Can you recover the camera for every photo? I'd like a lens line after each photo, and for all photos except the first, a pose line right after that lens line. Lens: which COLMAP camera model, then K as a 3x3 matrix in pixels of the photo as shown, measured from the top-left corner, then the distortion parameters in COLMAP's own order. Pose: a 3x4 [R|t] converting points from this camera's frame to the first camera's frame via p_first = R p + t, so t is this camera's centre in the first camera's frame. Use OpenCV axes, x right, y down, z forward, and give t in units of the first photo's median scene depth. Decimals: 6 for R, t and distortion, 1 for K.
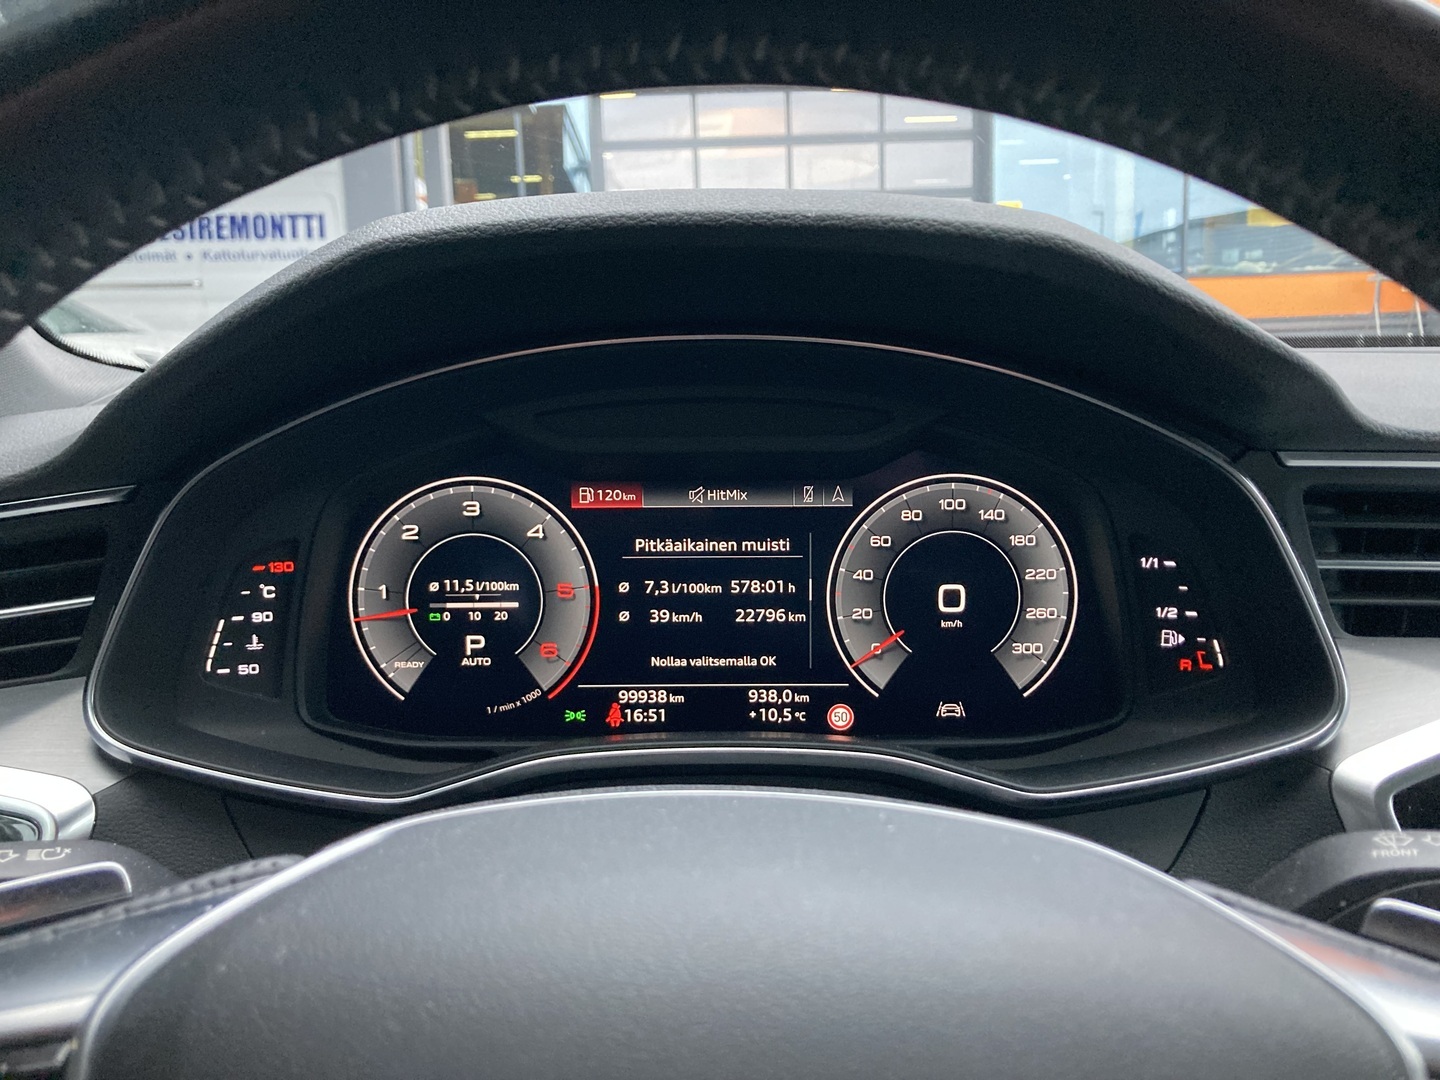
lens RADIAL K [[1176.0, 0, 721.5], [0, 1176.0, 531.0], [0, 0, 1]] dist [0.063761, 0.005021]
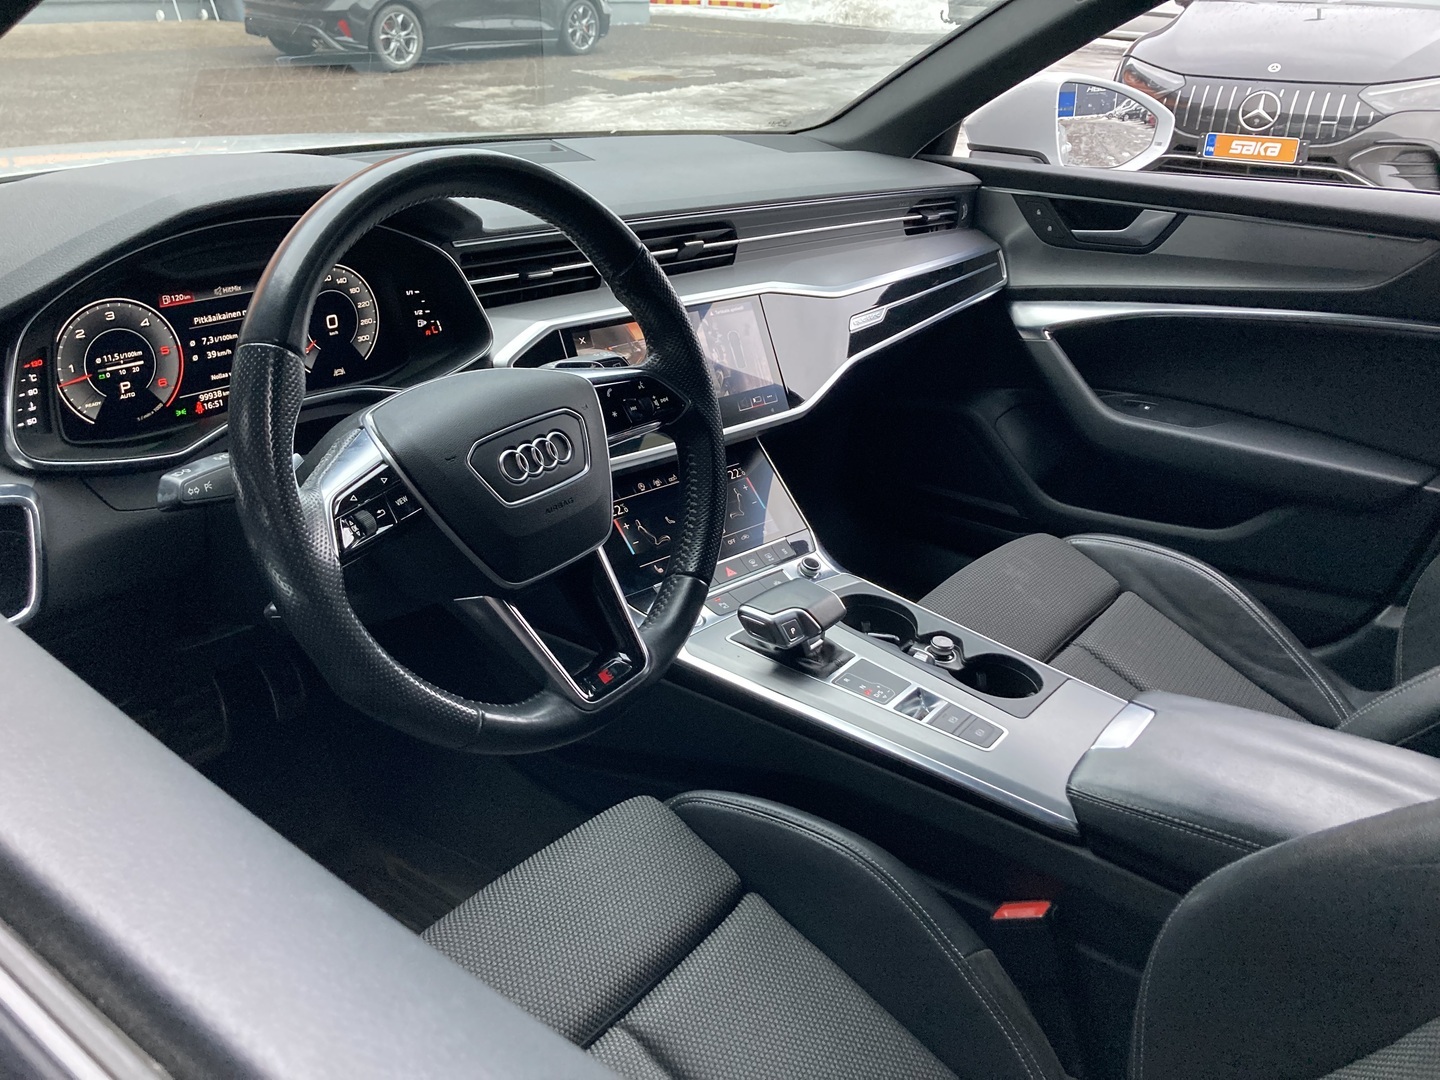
lens RADIAL K [[1176.0, 0, 718.0], [0, 1176.0, 540.3], [0, 0, 1]] dist [0.063761, 0.005021]
pose [[0.605525, -0.308507, 0.733596, -1.133903], [0.097488, 0.943617, 0.316361, -0.190867], [-0.789833, -0.120048, 0.601459, -0.967493]]
